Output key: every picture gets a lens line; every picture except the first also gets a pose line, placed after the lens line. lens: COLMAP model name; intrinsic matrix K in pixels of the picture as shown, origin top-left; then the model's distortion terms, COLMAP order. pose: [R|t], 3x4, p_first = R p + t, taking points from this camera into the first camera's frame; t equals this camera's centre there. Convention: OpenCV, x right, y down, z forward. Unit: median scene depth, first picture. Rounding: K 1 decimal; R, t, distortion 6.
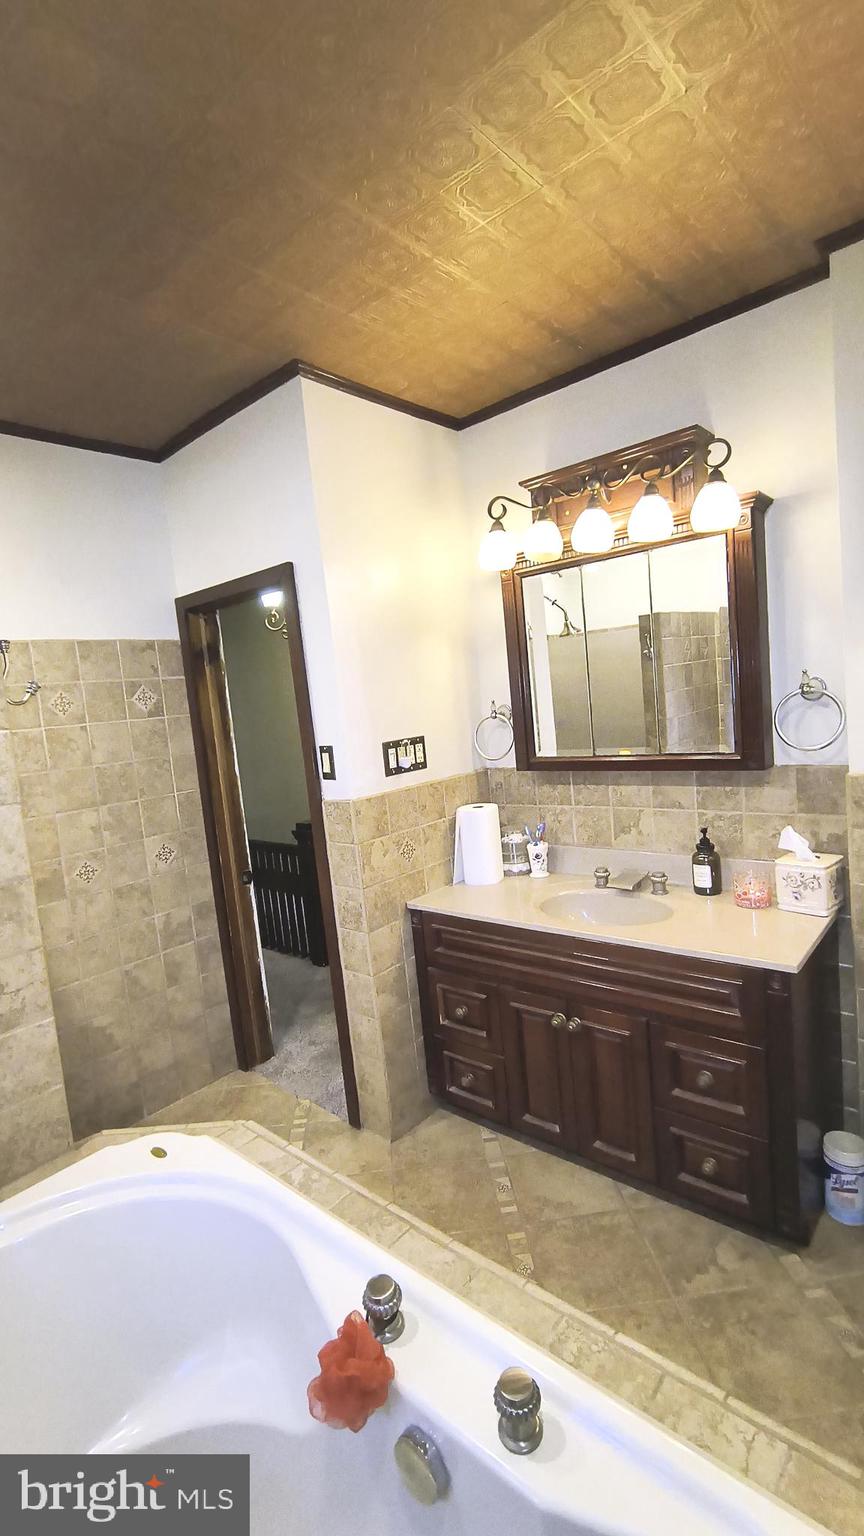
lens RADIAL K [[698.4, 0, 422.0], [0, 698.4, 775.5], [0, 0, 1]] dist [-0.001760, 0.001133]
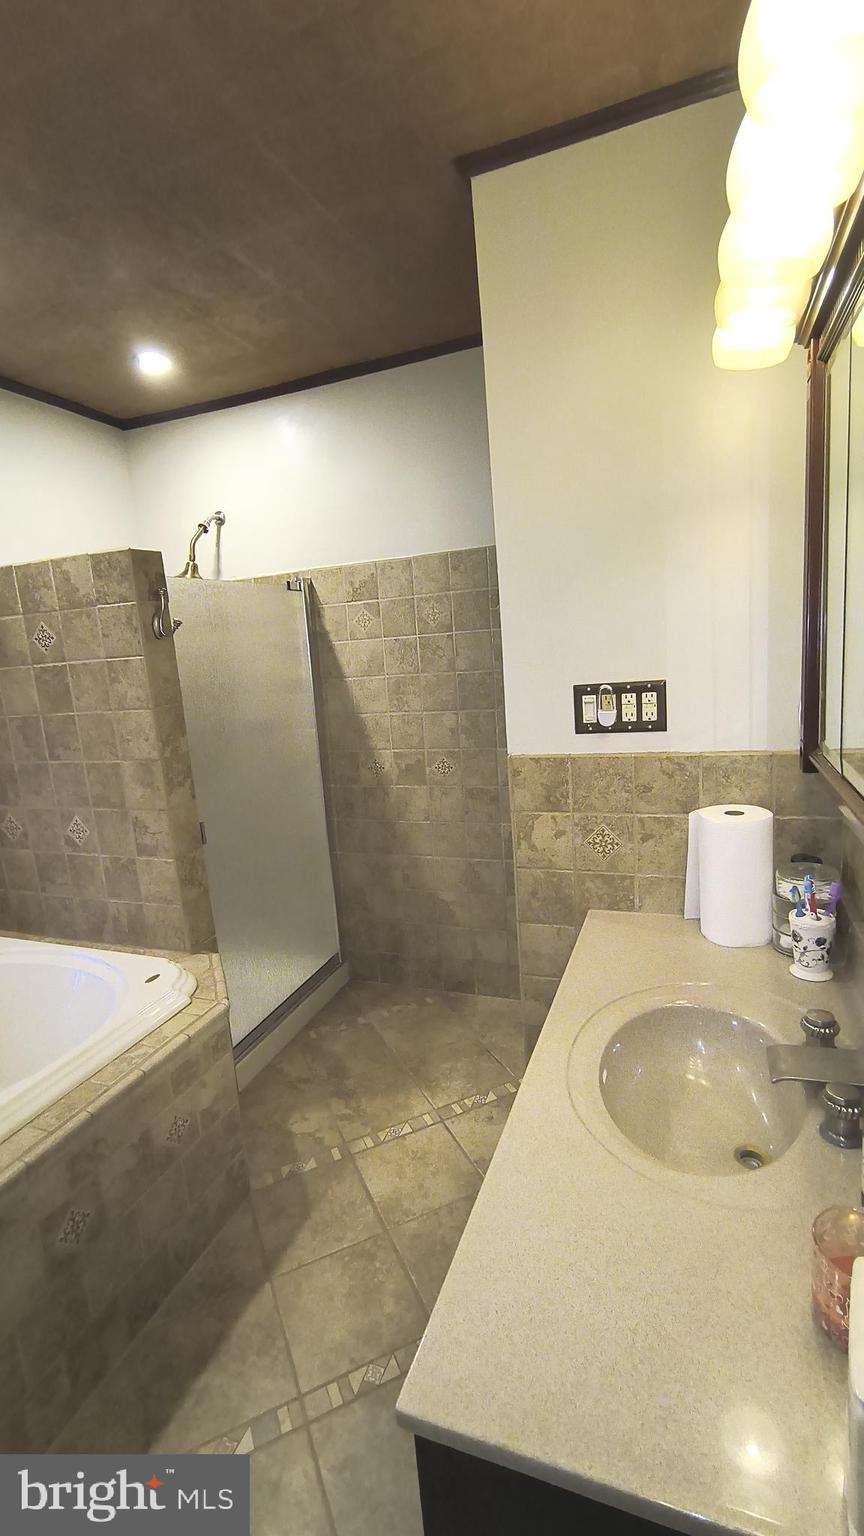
lens RADIAL K [[698.4, 0, 424.7], [0, 698.4, 777.1], [0, 0, 1]] dist [-0.001760, 0.001133]
pose [[0.347897, 0.243187, -0.905443, 0.549761], [-0.060044, 0.969569, 0.237340, -0.114708], [0.935608, -0.028203, 0.351912, 0.597995]]
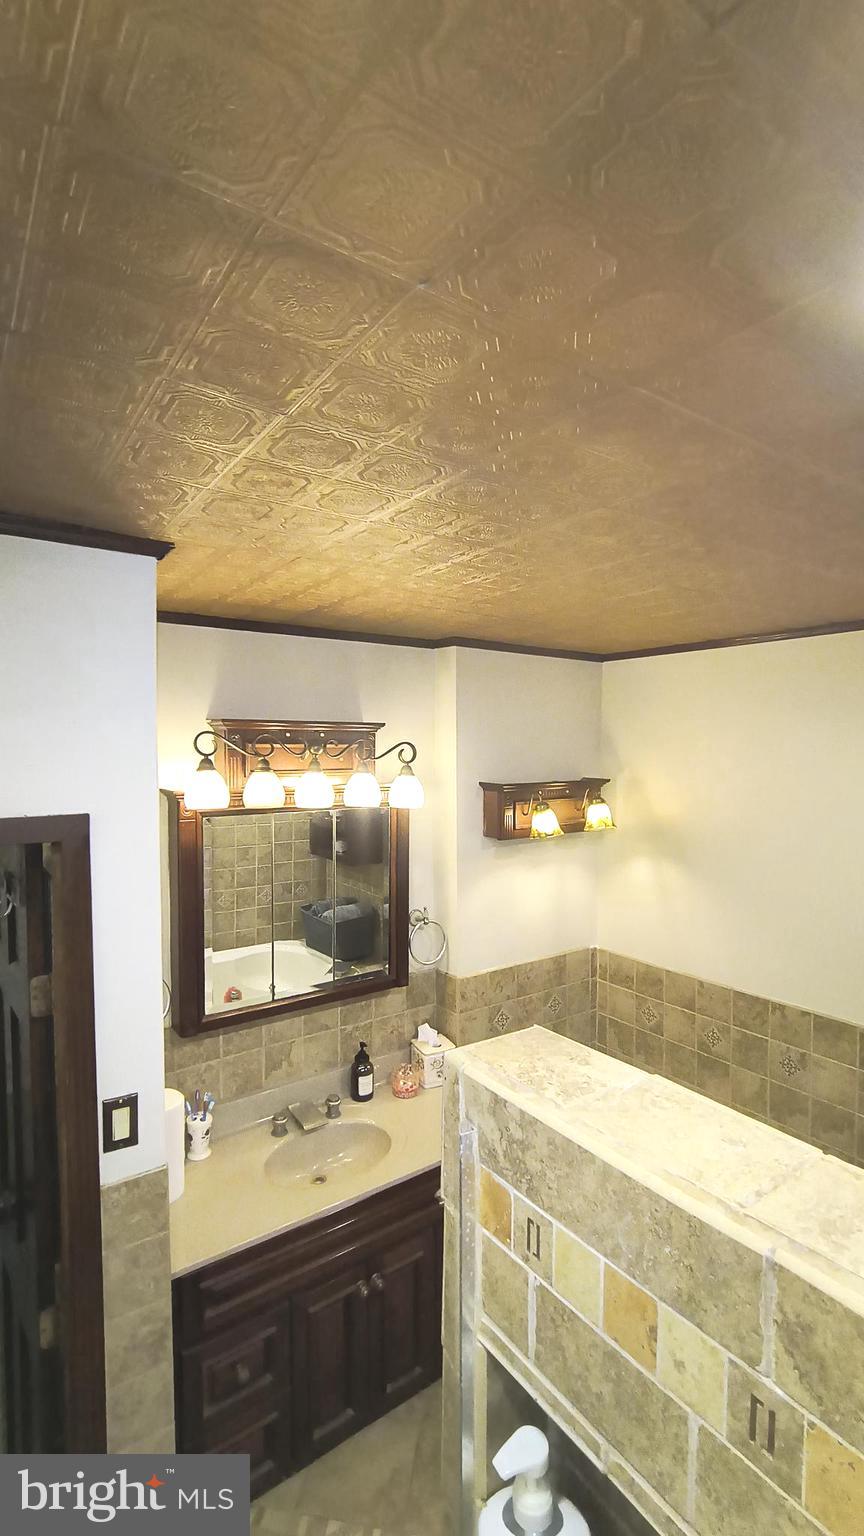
lens RADIAL K [[698.4, 0, 429.4], [0, 698.4, 774.8], [0, 0, 1]] dist [-0.001760, 0.001133]
pose [[0.236480, 0.054250, 0.970121, -0.684695], [0.081139, 0.993850, -0.075356, -0.256089], [-0.968243, 0.096535, 0.230624, 0.530548]]
